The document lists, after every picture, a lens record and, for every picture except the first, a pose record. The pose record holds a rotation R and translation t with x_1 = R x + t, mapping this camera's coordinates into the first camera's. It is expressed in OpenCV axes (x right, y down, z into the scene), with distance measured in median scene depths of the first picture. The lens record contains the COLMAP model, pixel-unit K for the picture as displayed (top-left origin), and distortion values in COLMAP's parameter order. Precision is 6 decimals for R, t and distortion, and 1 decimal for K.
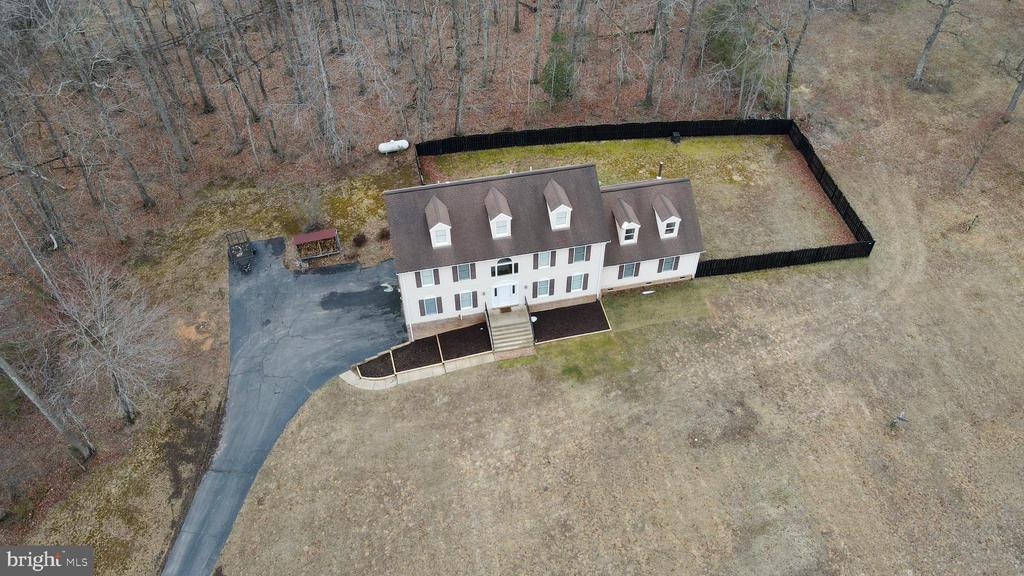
lens RADIAL K [[756.5, 0, 511.9], [0, 756.5, 297.2], [0, 0, 1]] dist [-0.004284, 0.040315]
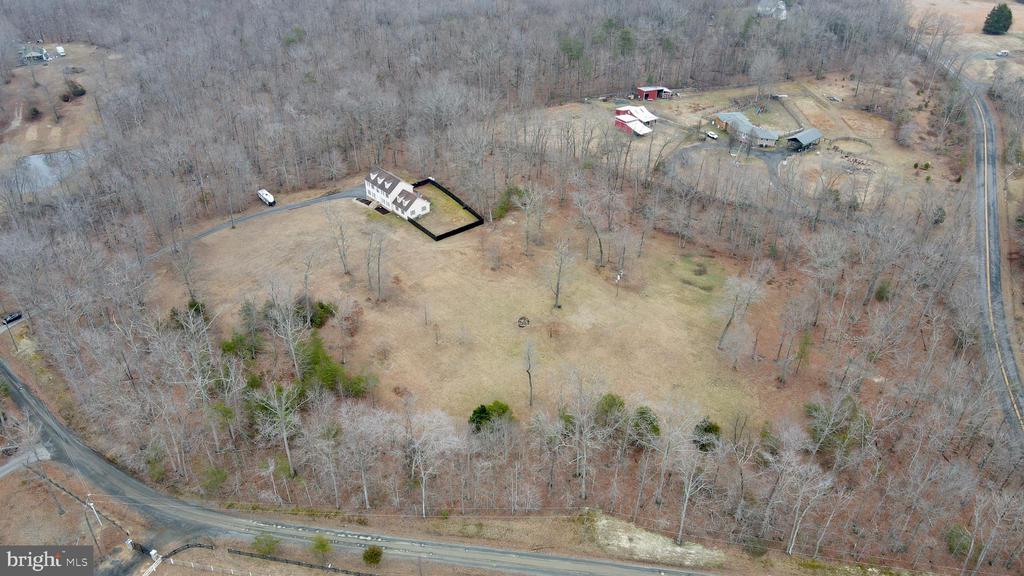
lens RADIAL K [[756.5, 0, 511.9], [0, 756.5, 297.2], [0, 0, 1]] dist [-0.004284, 0.040315]
pose [[0.481539, 0.497179, -0.721757, 3.815786], [-0.634159, 0.766091, 0.104623, -0.513137], [0.604948, 0.407329, 0.684194, -1.297250]]
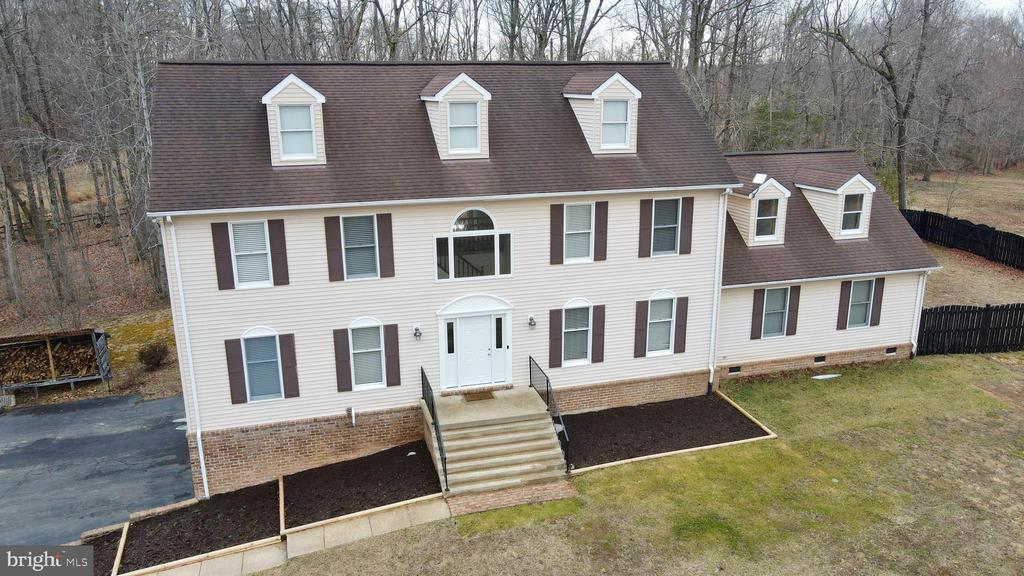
lens RADIAL K [[756.5, 0, 511.9], [0, 756.5, 297.2], [0, 0, 1]] dist [-0.004284, 0.040315]
pose [[0.997444, -0.022054, 0.067958, -0.016239], [0.053494, 0.861035, -0.505724, 0.162587], [-0.047361, 0.508067, 0.860014, 0.671665]]
